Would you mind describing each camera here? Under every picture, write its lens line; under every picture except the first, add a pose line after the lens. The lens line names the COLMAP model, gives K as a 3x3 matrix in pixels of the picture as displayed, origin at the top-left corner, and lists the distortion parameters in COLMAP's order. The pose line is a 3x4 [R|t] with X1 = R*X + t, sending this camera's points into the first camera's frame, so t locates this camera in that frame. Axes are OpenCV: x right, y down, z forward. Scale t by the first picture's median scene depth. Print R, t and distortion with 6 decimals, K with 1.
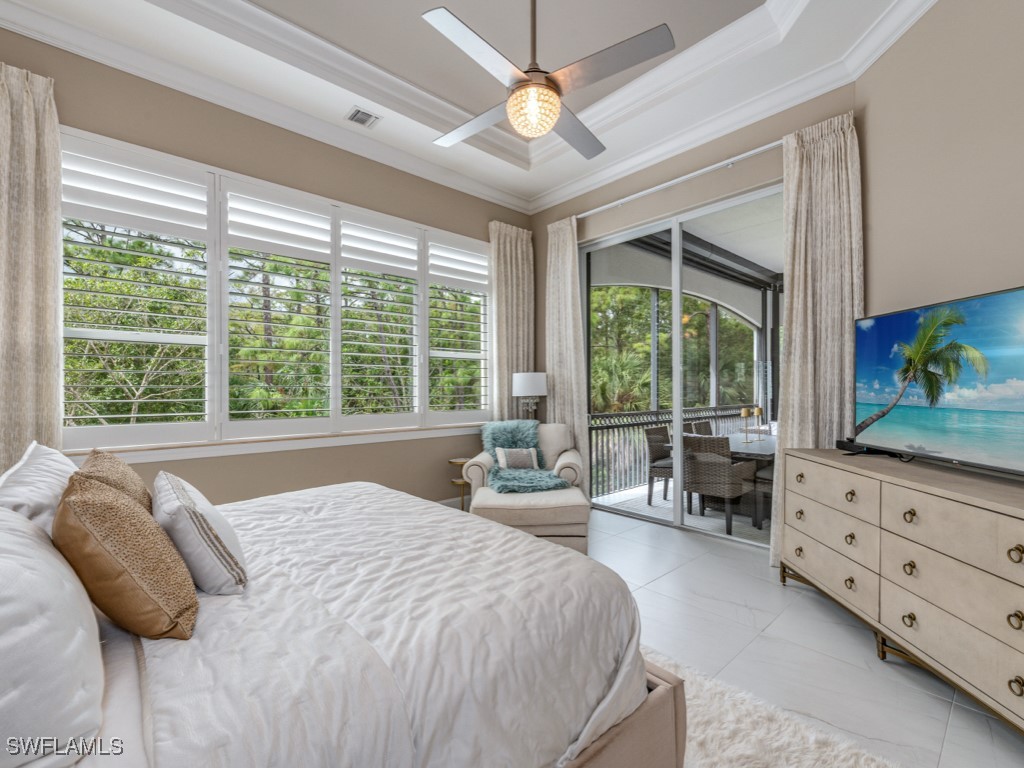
lens RADIAL K [[460.6, 0, 513.6], [0, 460.6, 387.7], [0, 0, 1]] dist [0.014726, 0.000291]
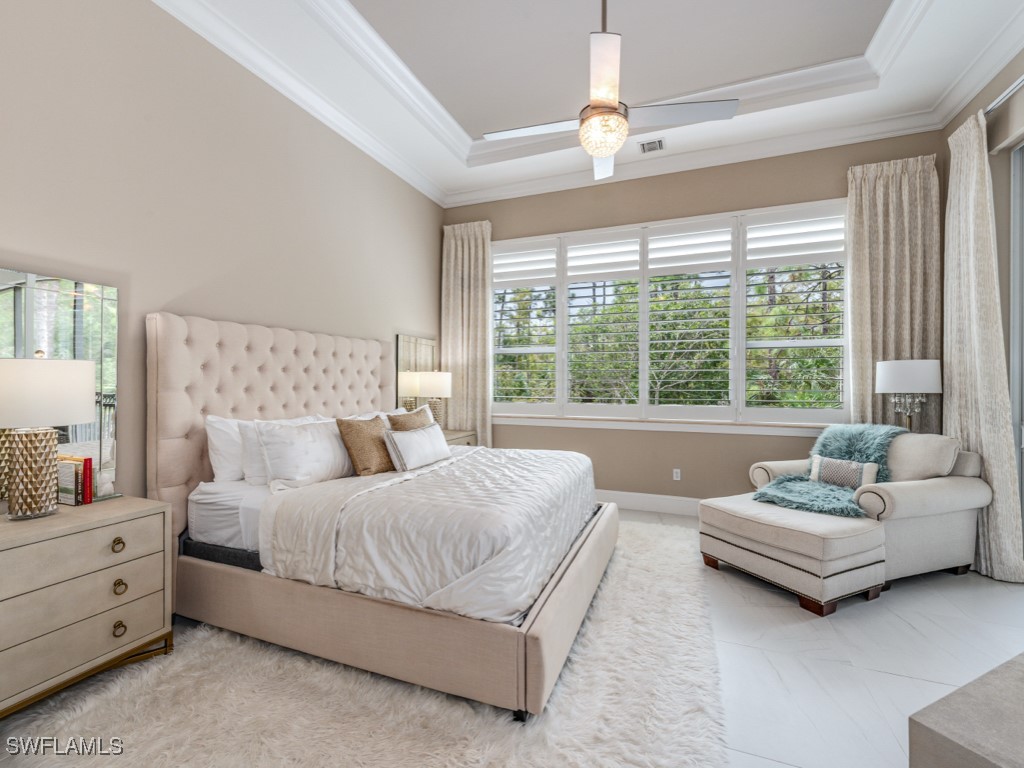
lens RADIAL K [[460.6, 0, 516.8], [0, 460.6, 380.9], [0, 0, 1]] dist [0.014726, 0.000291]
pose [[0.446086, 0.007178, -0.894961, 0.437100], [0.000671, 0.999965, 0.008354, -0.007757], [0.894990, -0.004327, 0.446066, 0.145973]]
